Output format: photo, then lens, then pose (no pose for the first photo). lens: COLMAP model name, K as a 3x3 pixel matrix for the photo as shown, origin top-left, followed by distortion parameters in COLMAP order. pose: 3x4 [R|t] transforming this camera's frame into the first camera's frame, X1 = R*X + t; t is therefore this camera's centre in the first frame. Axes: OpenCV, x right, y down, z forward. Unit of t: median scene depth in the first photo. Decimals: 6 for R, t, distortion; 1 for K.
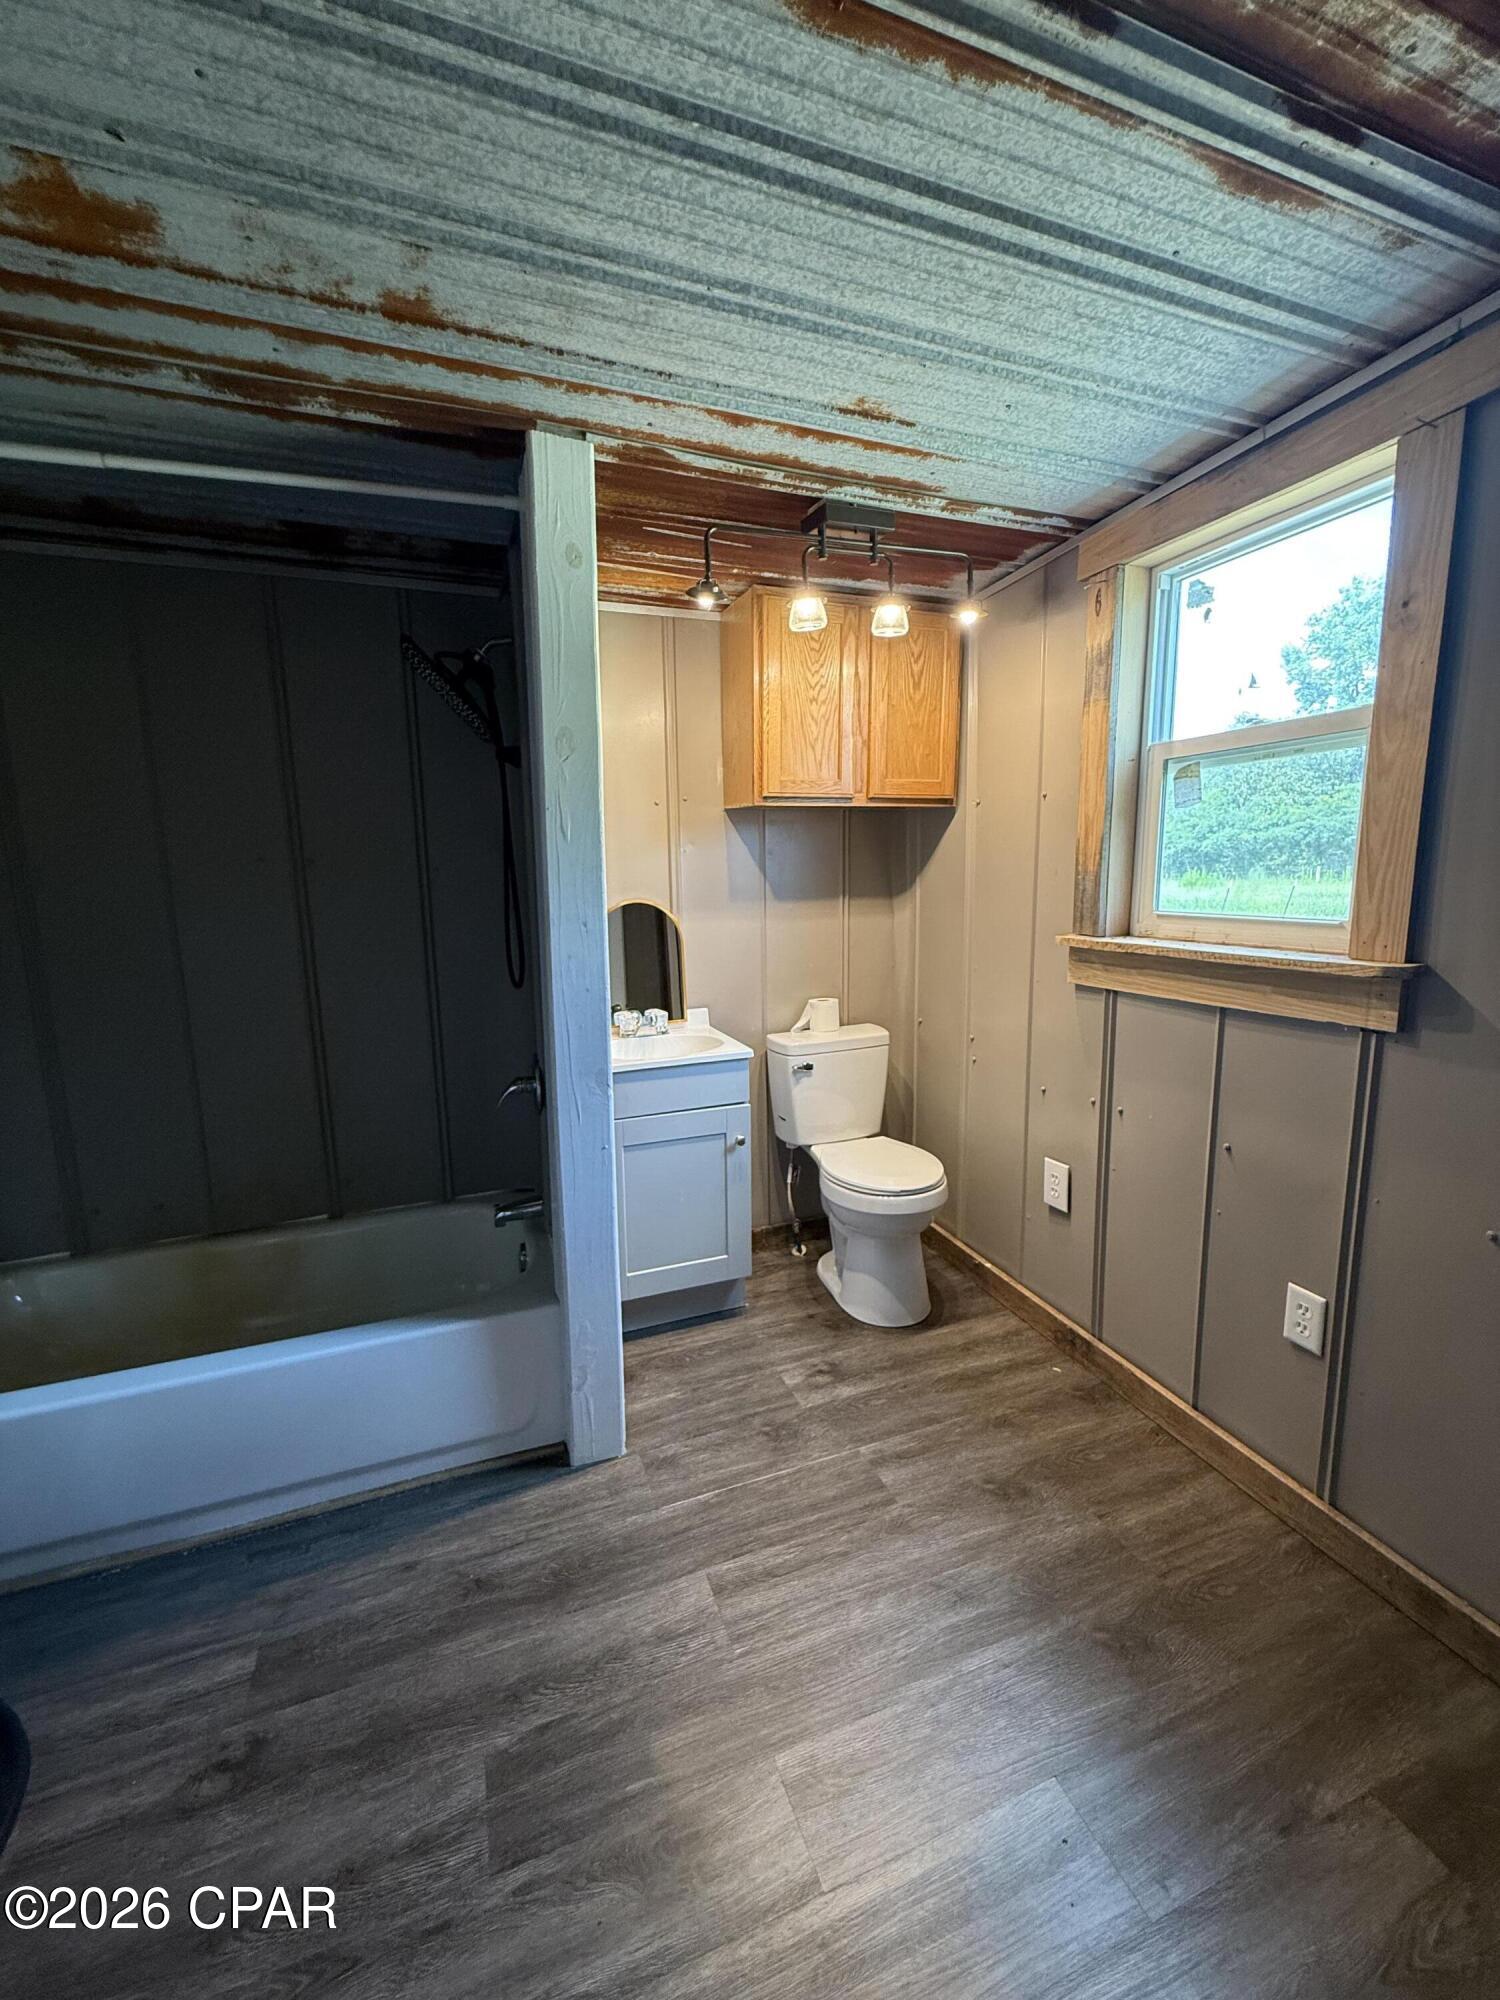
lens RADIAL K [[801.0, 0, 753.5], [0, 801.0, 995.1], [0, 0, 1]] dist [0.000264, -0.000014]
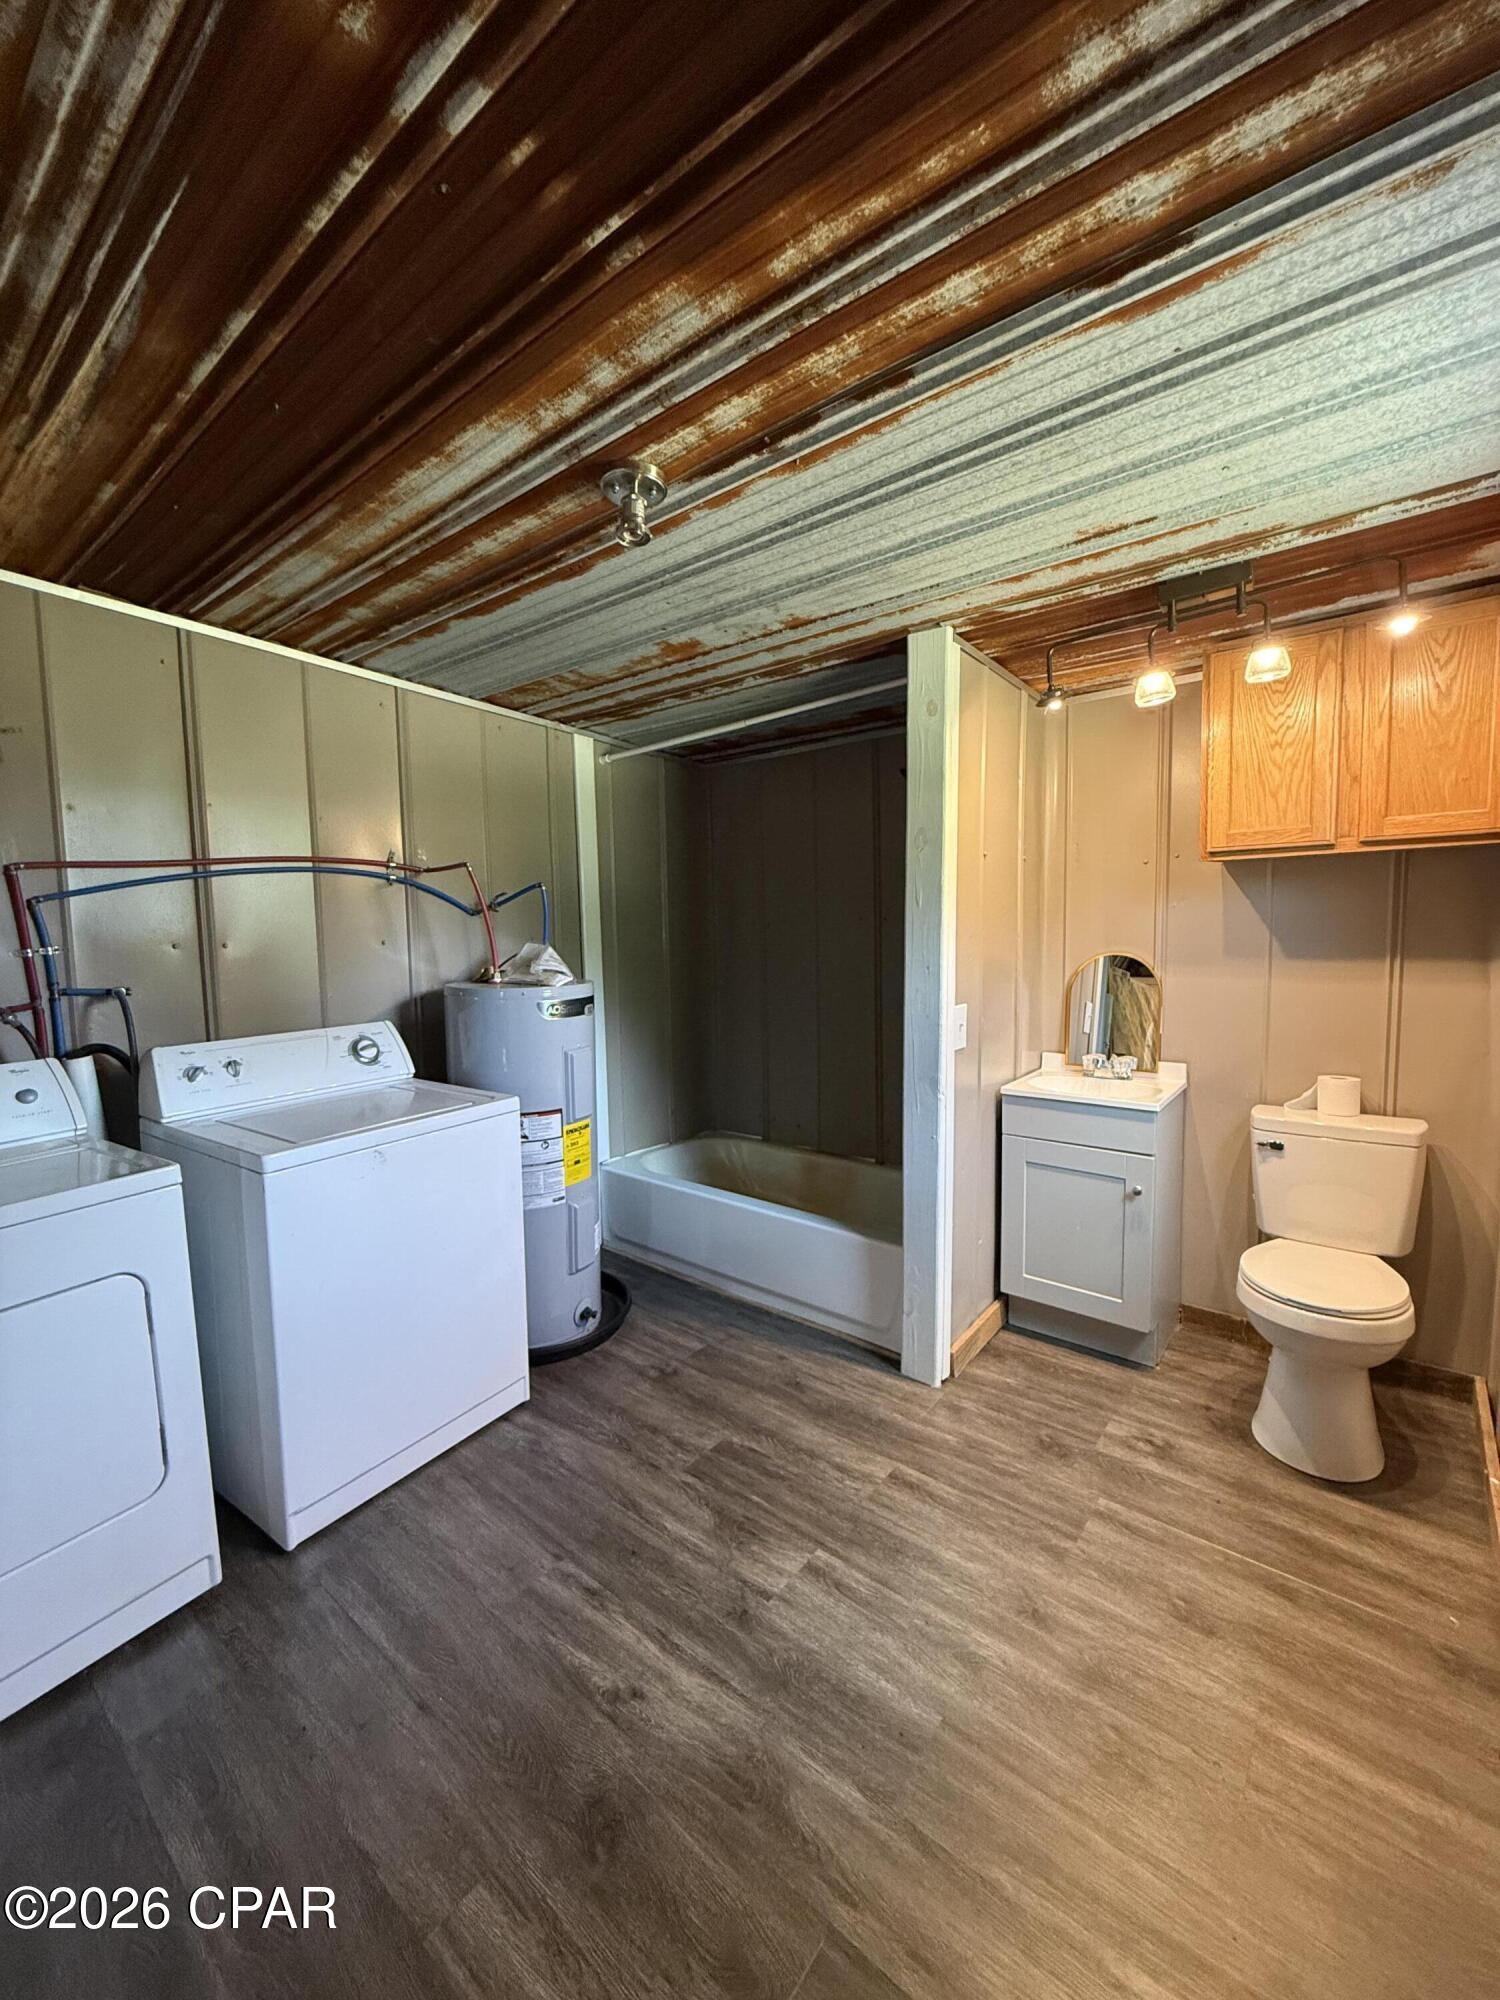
lens RADIAL K [[801.0, 0, 752.5], [0, 801.0, 995.6], [0, 0, 1]] dist [0.000264, -0.000014]
pose [[0.505336, 0.080398, -0.859169, 0.795823], [-0.126042, 0.991849, 0.018680, -0.028387], [0.853668, 0.098852, 0.511350, 0.050977]]
